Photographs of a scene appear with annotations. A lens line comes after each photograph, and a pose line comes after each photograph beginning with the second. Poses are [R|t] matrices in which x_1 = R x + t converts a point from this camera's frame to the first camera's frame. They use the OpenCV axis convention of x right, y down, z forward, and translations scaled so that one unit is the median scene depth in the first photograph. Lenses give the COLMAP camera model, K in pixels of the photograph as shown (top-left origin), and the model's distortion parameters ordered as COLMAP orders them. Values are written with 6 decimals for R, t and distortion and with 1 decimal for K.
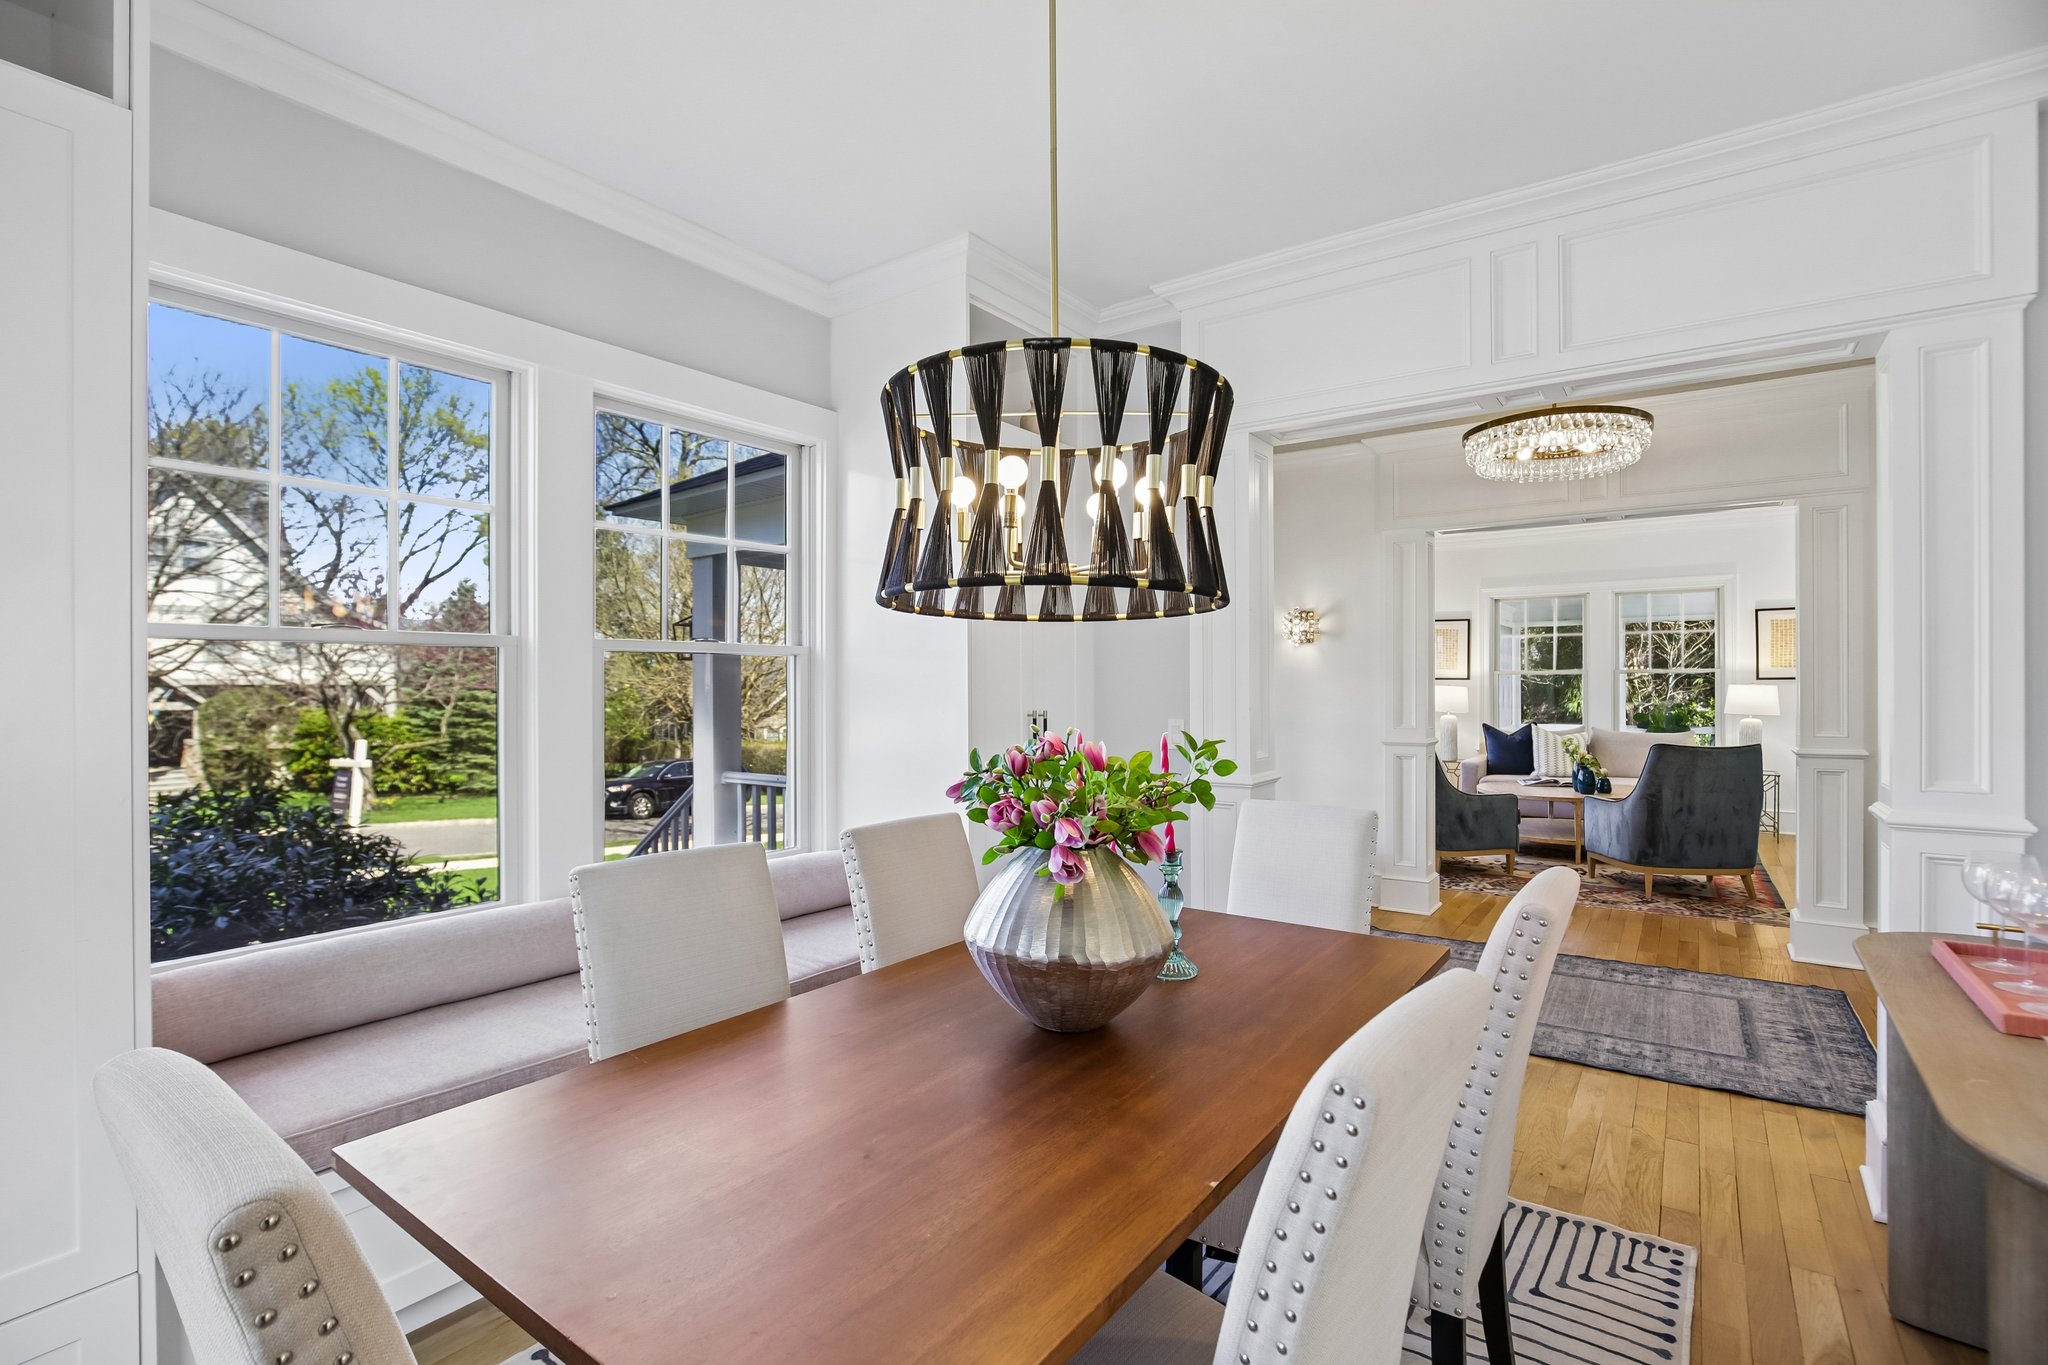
lens RADIAL K [[954.3, 0, 1022.2], [0, 954.3, 693.5], [0, 0, 1]] dist [-0.021788, -0.000334]
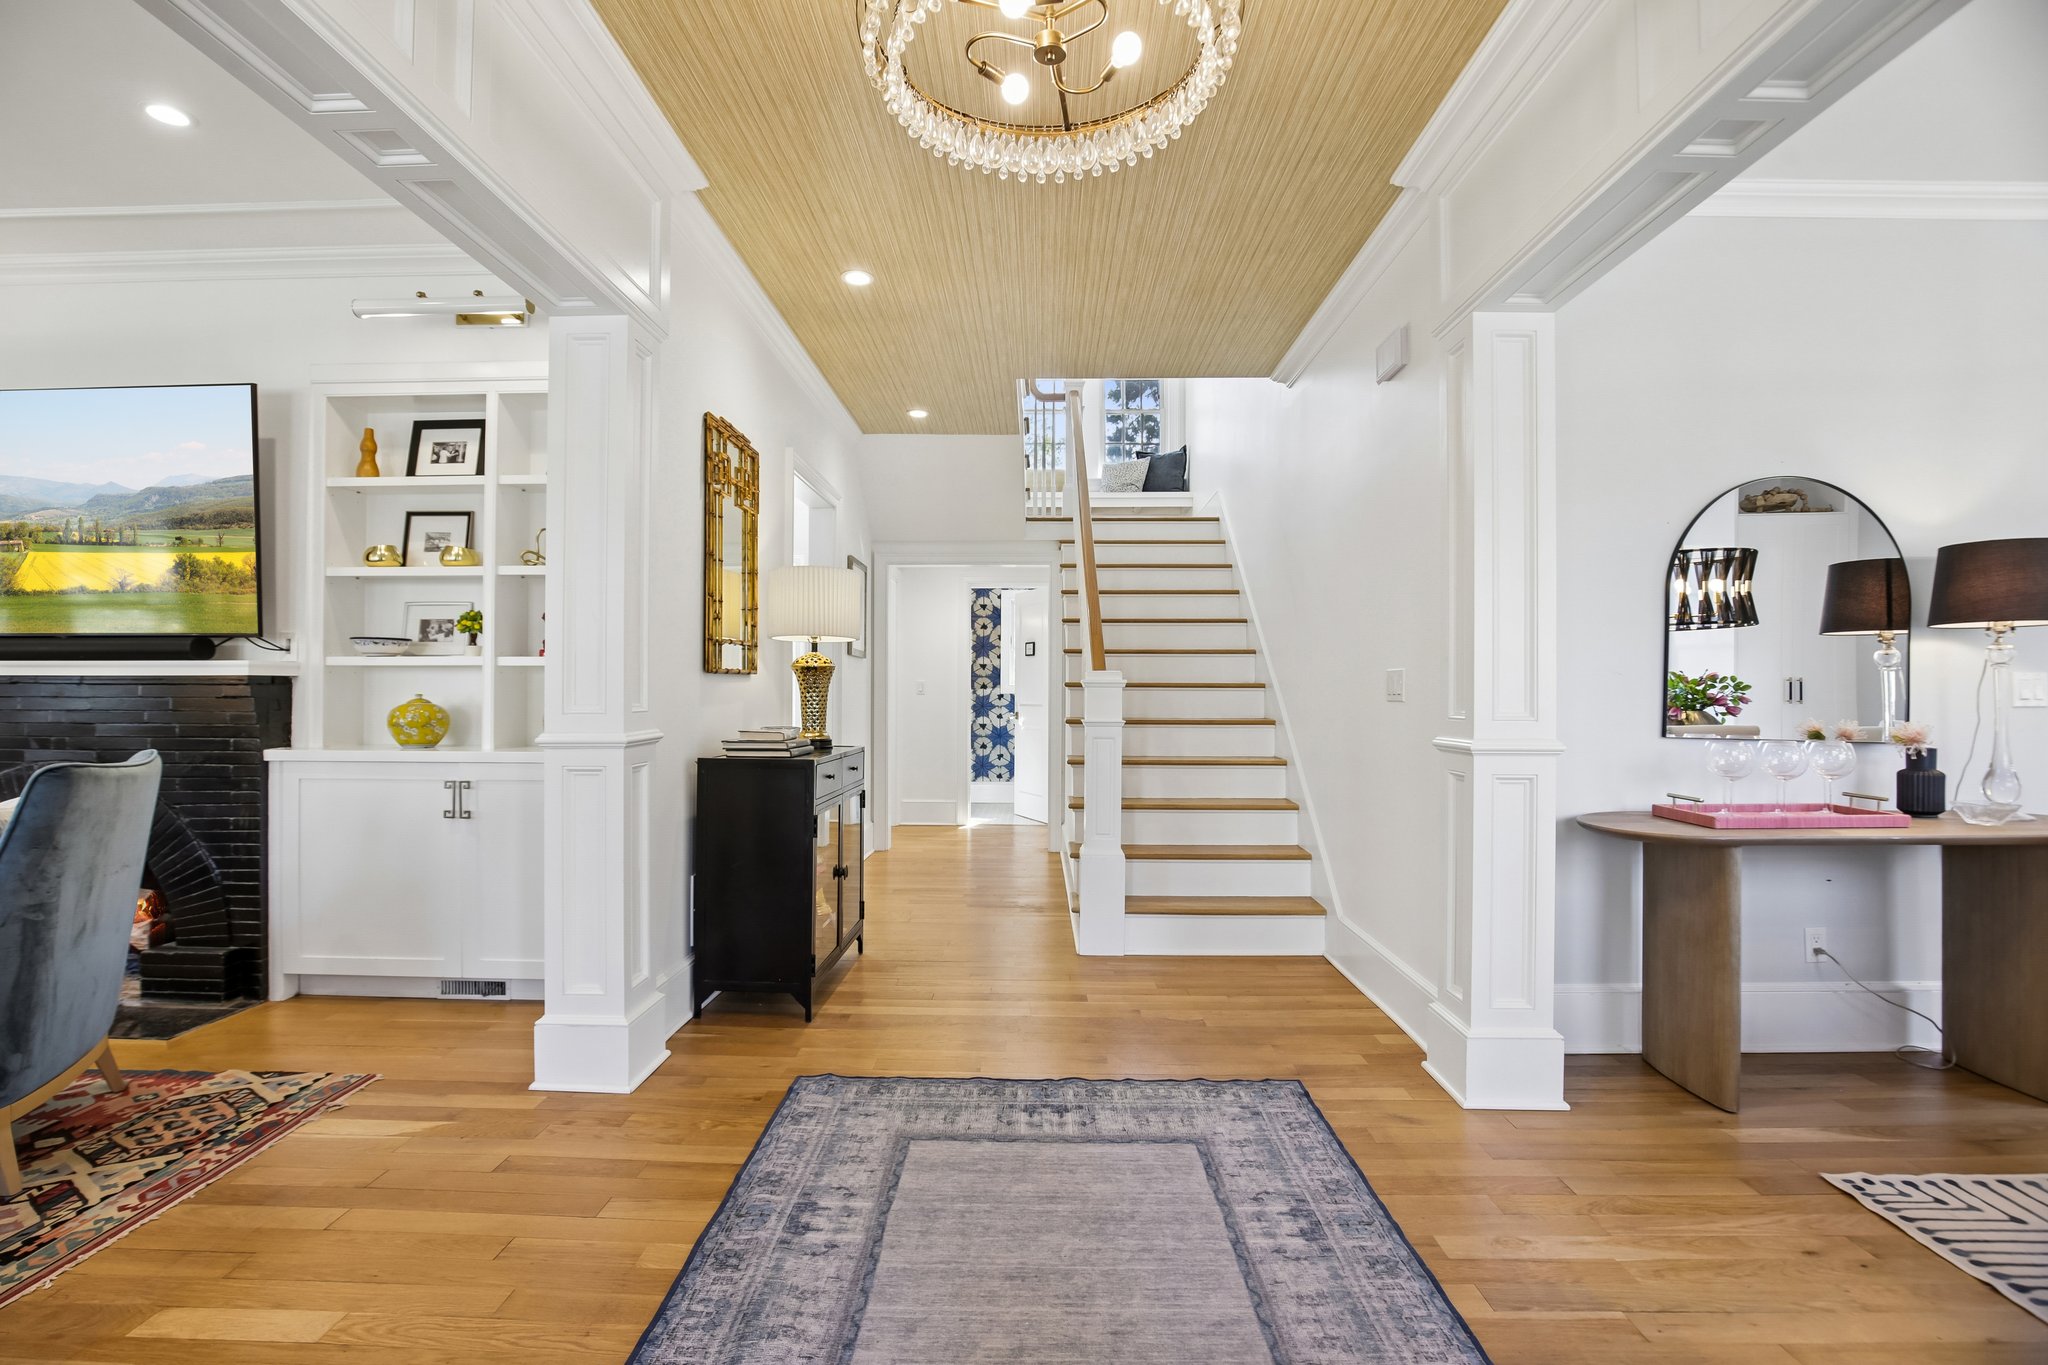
lens RADIAL K [[954.3, 0, 1022.2], [0, 954.3, 693.5], [0, 0, 1]] dist [-0.021788, -0.000334]
pose [[-0.573901, -0.006842, 0.818896, 0.239999], [-0.002935, 0.999976, 0.006298, 0.036248], [-0.818920, 0.001211, -0.573907, 1.432332]]
